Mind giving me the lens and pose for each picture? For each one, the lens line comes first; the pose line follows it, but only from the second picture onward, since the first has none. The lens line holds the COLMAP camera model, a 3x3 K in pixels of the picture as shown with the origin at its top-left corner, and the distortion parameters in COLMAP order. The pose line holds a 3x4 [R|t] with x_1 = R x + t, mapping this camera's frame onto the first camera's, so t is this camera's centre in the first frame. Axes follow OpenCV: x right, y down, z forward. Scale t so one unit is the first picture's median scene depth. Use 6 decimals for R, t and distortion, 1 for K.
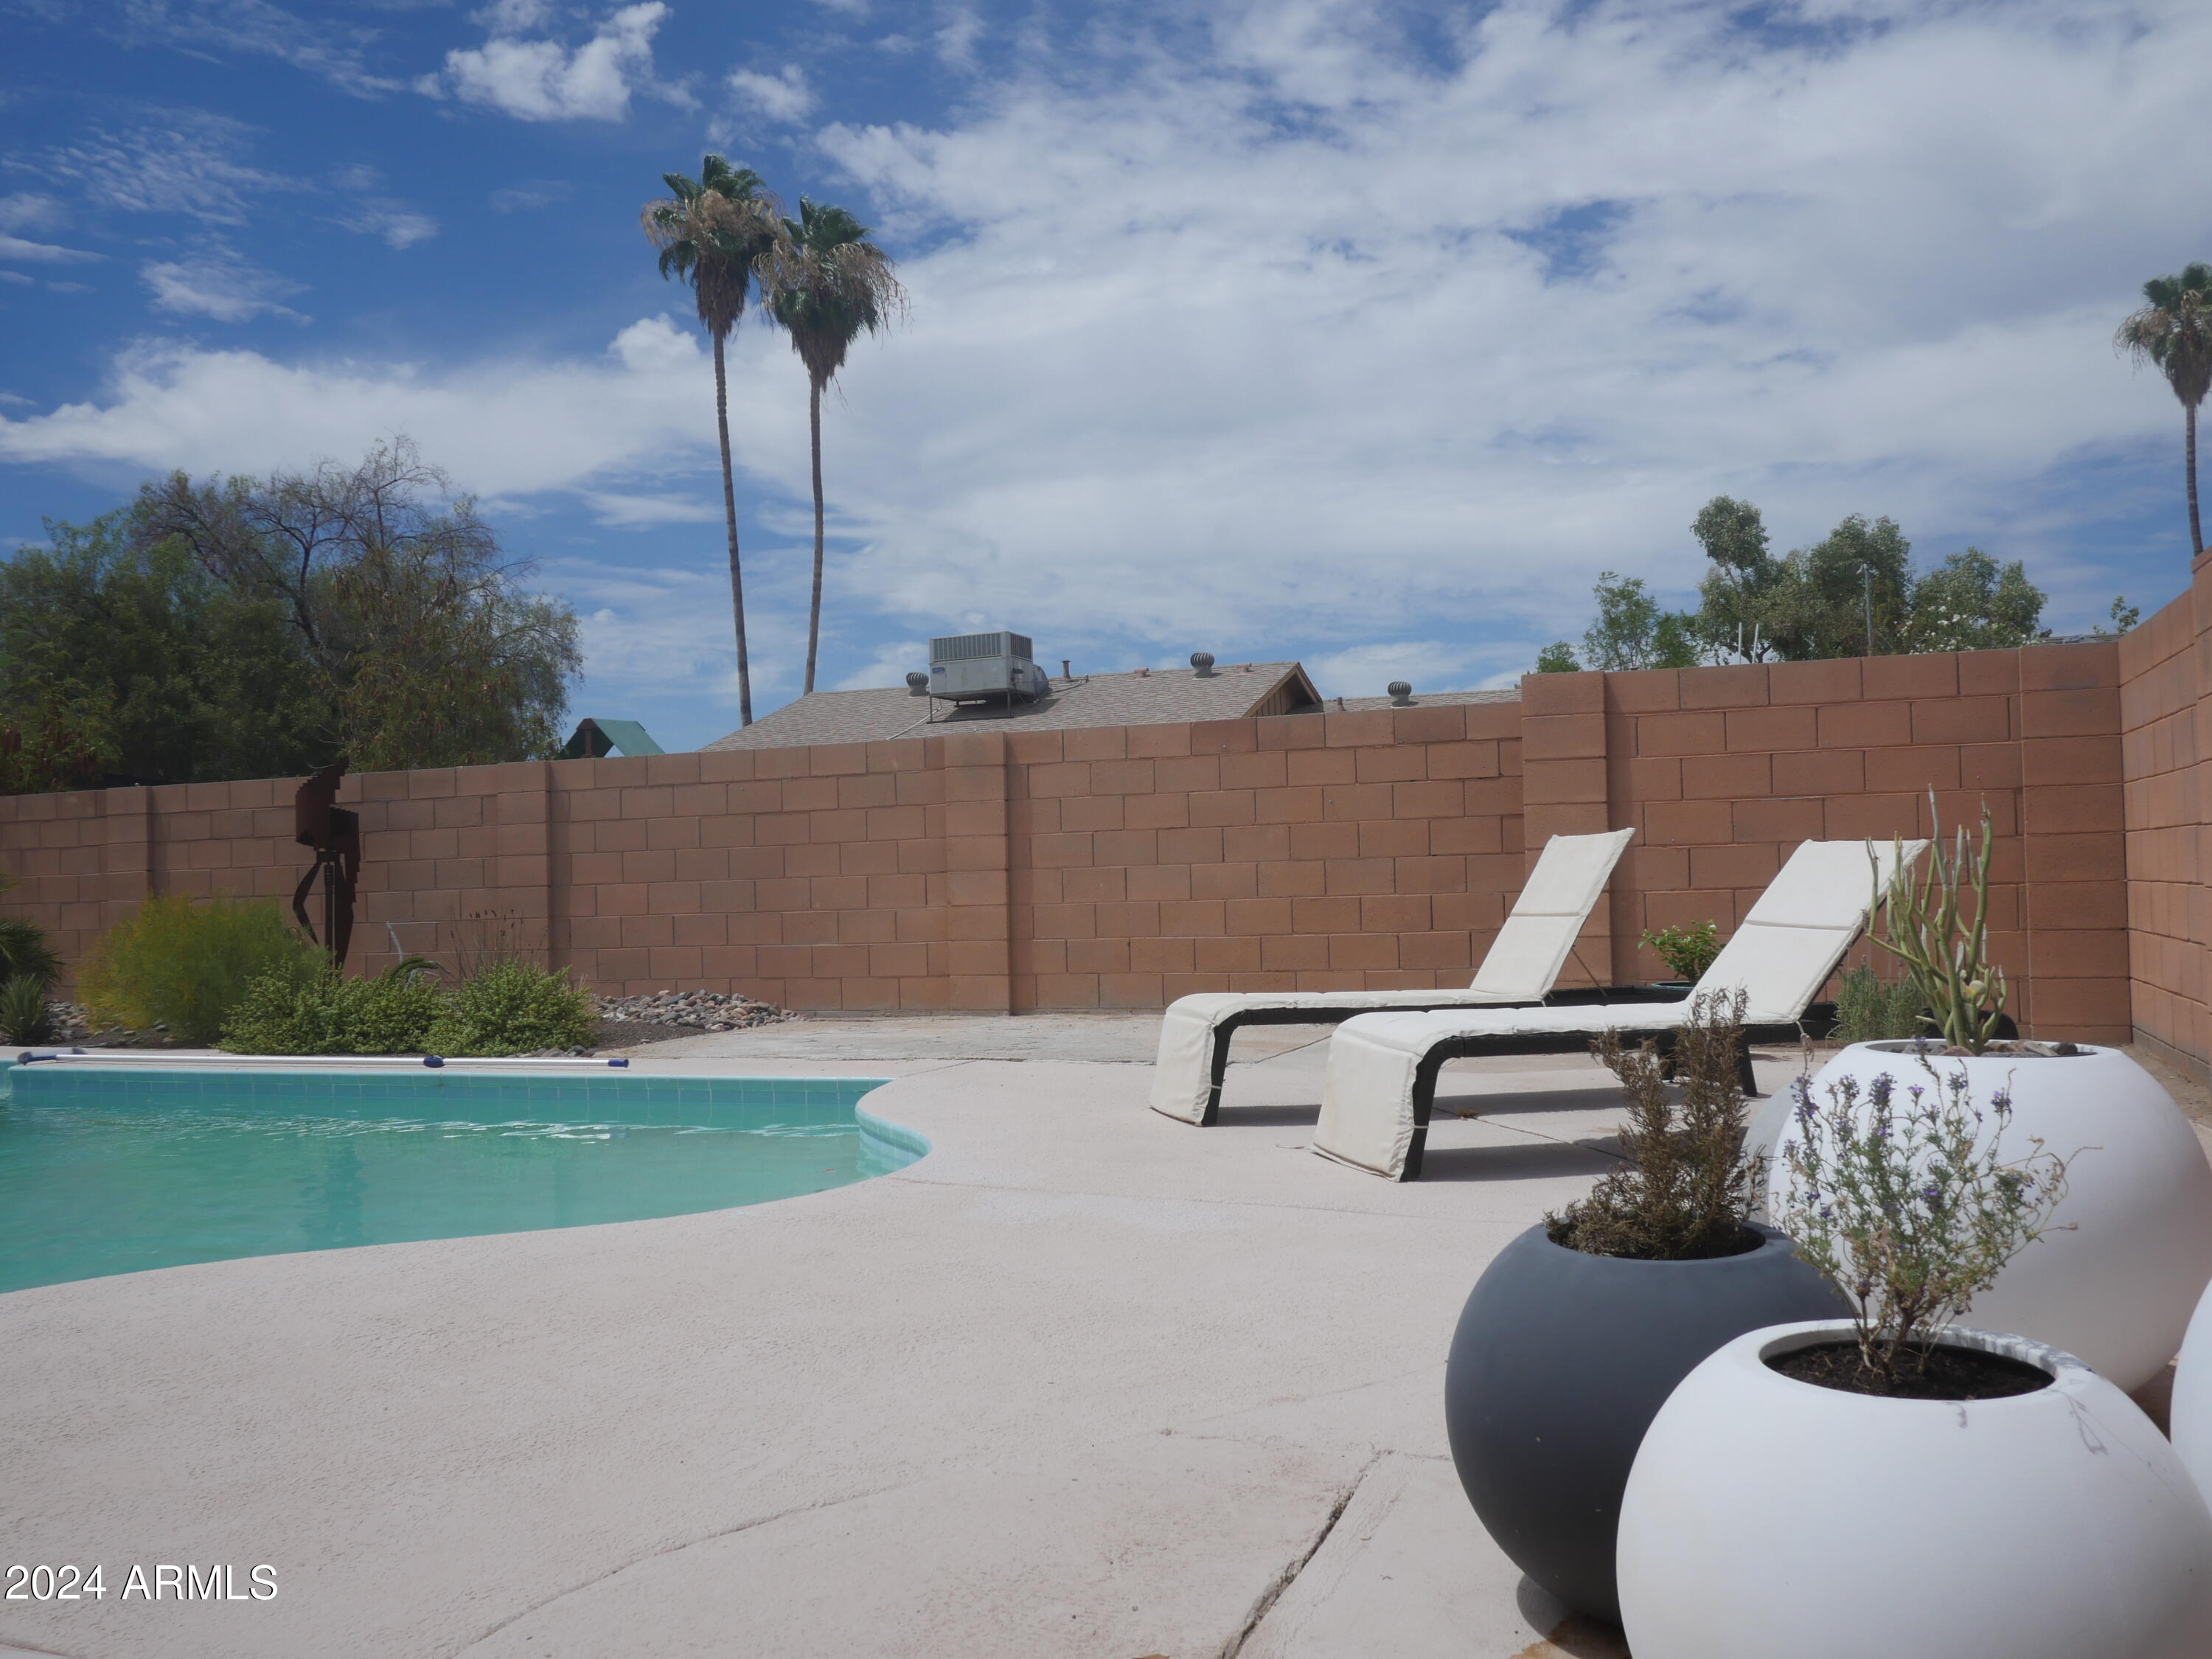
lens RADIAL K [[1776.5, 0, 1106.0], [0, 1776.5, 829.5], [0, 0, 1]] dist [-0.001857, -0.002111]
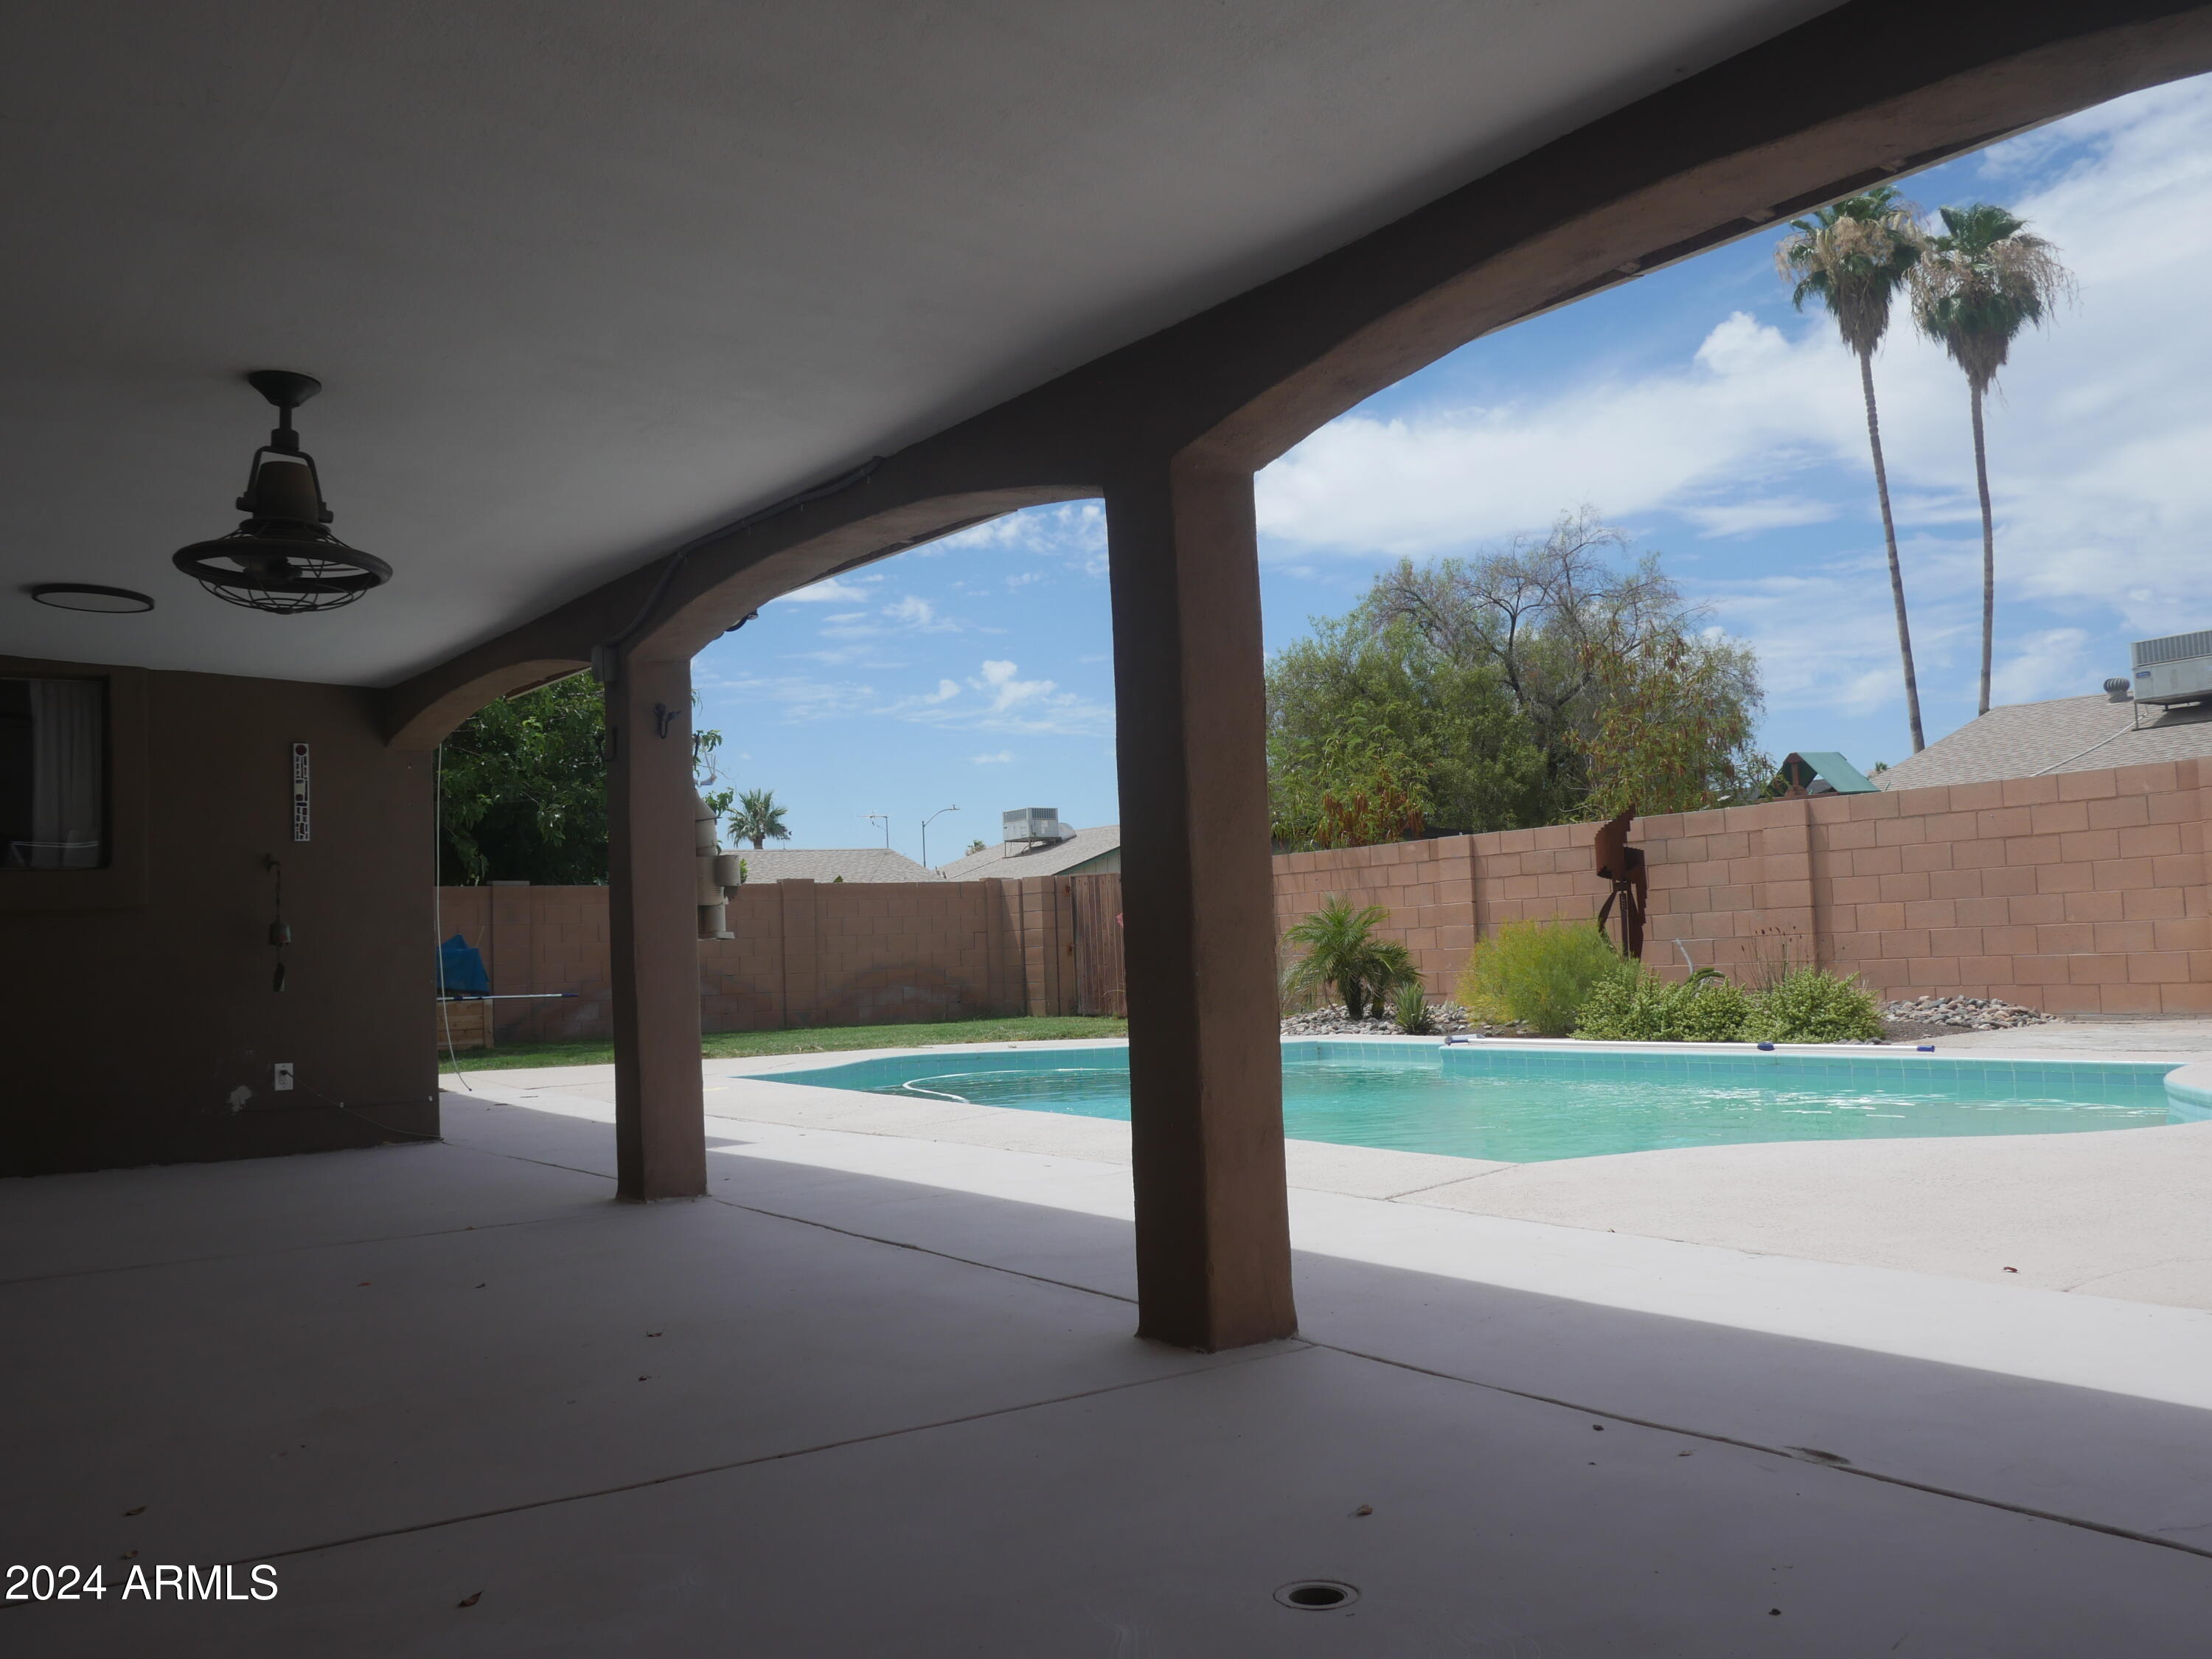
lens RADIAL K [[1827.7, 0, 1107.5], [0, 1827.7, 839.5], [0, 0, 1]] dist [-0.060840, 0.012304]
pose [[0.822757, -0.041271, -0.566893, -0.018030], [0.037274, 0.999131, -0.018641, -0.006640], [0.567169, -0.005794, 0.823581, -0.221547]]
